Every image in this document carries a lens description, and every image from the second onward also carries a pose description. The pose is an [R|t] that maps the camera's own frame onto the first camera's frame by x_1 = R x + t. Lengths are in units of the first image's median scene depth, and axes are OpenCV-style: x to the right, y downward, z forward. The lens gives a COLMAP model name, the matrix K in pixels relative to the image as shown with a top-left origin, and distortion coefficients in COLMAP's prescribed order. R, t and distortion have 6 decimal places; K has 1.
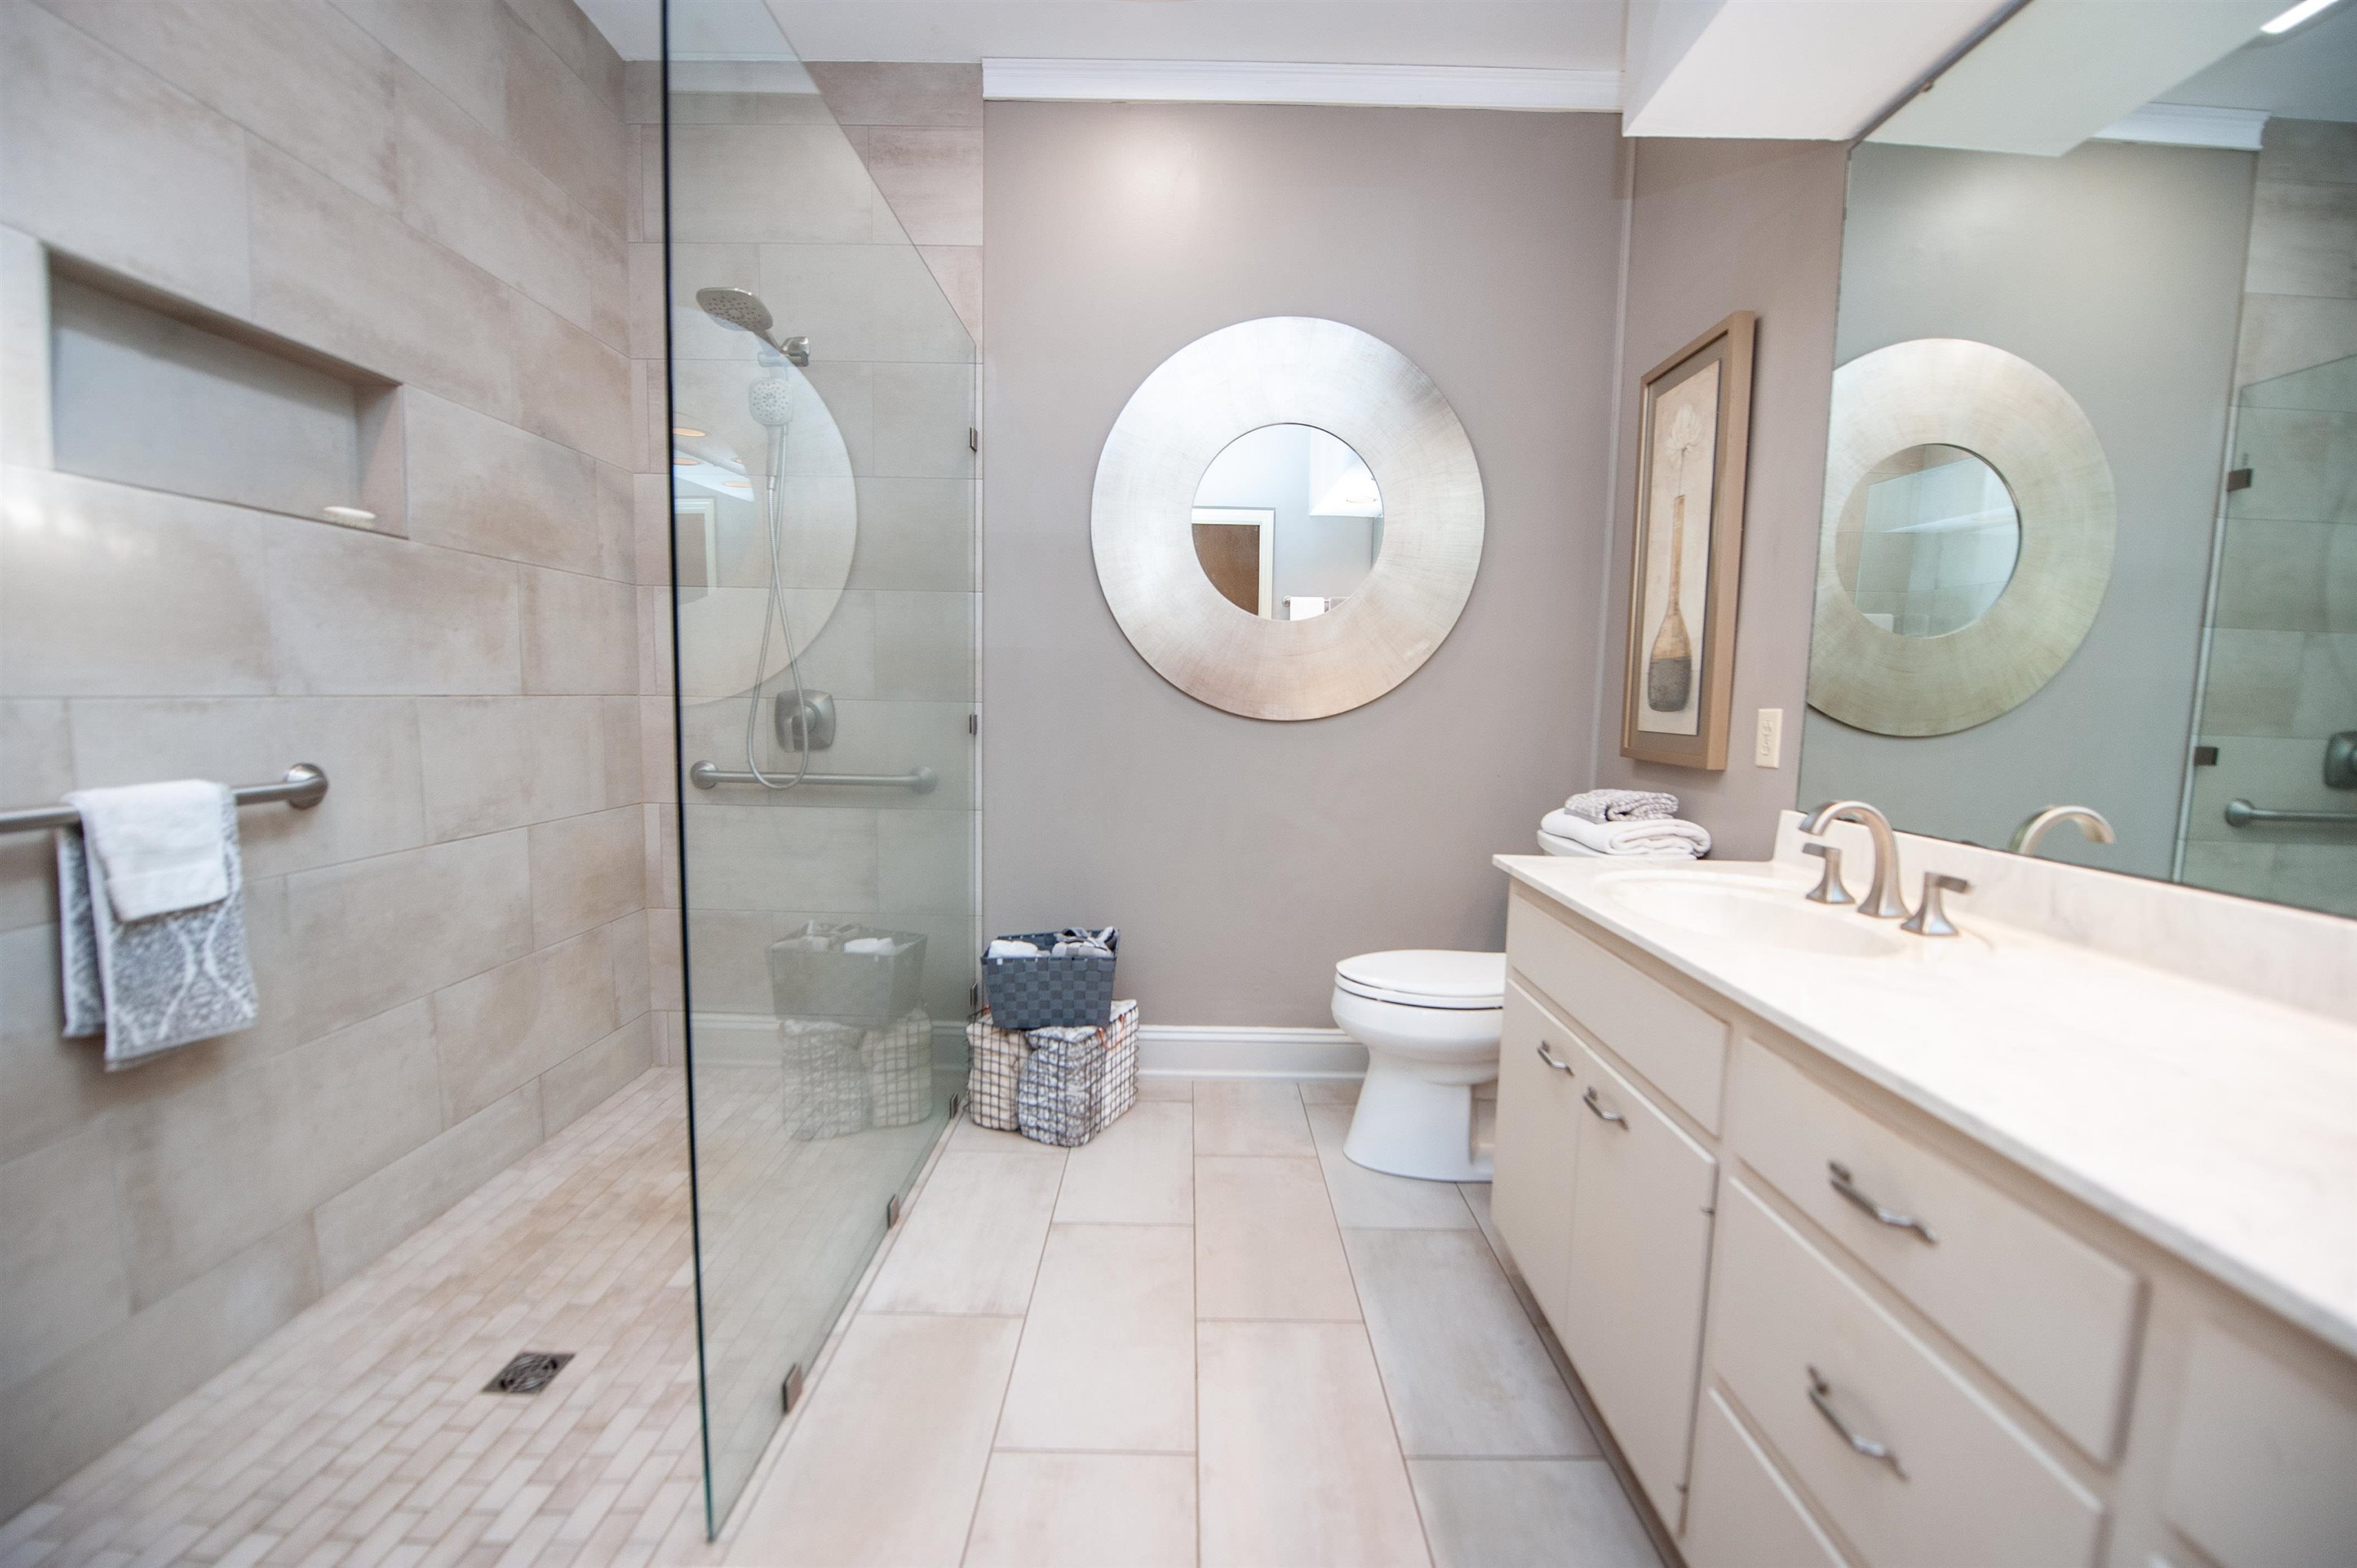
lens RADIAL K [[952.7, 0, 1207.8], [0, 952.7, 787.3], [0, 0, 1]] dist [-0.023495, -0.000769]
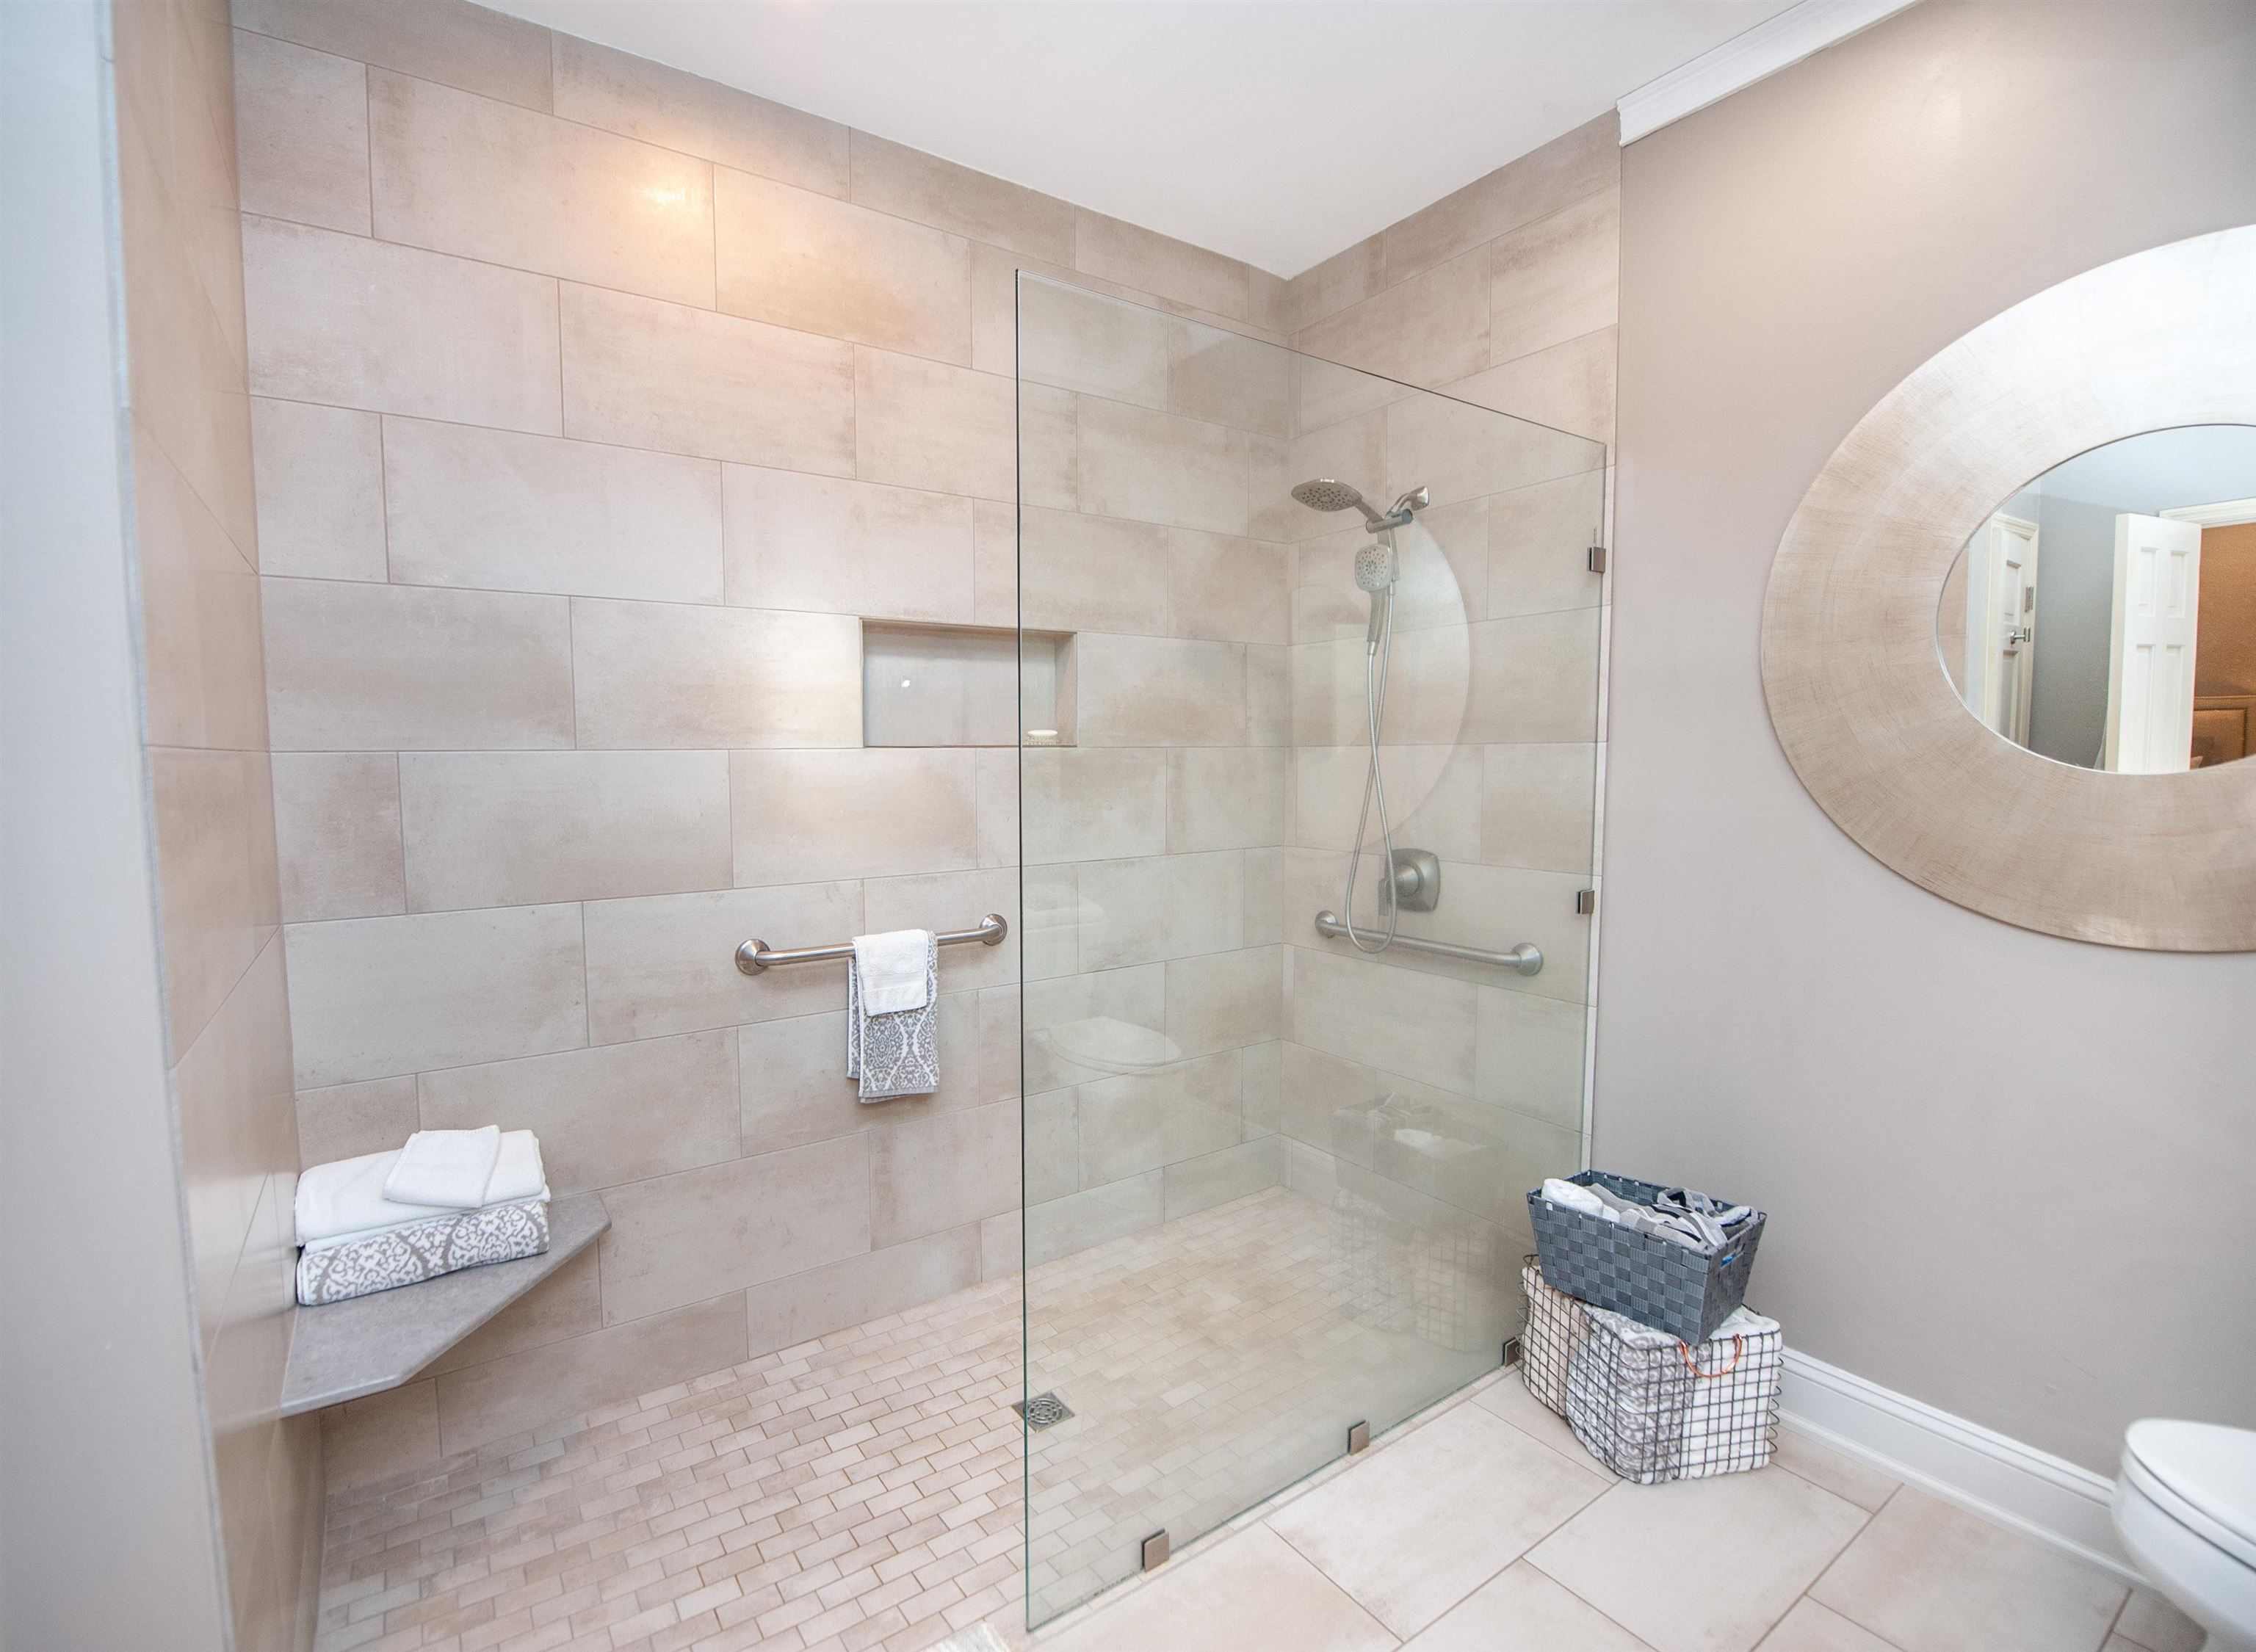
lens RADIAL K [[999.5, 0, 1008.4], [0, 999.5, 827.7], [0, 0, 1]] dist [-0.020525, -0.006694]
pose [[0.513437, 0.034171, -0.857447, 0.292154], [-0.063942, 0.997953, 0.001482, -0.127699], [0.855742, 0.054066, 0.514570, 0.161512]]
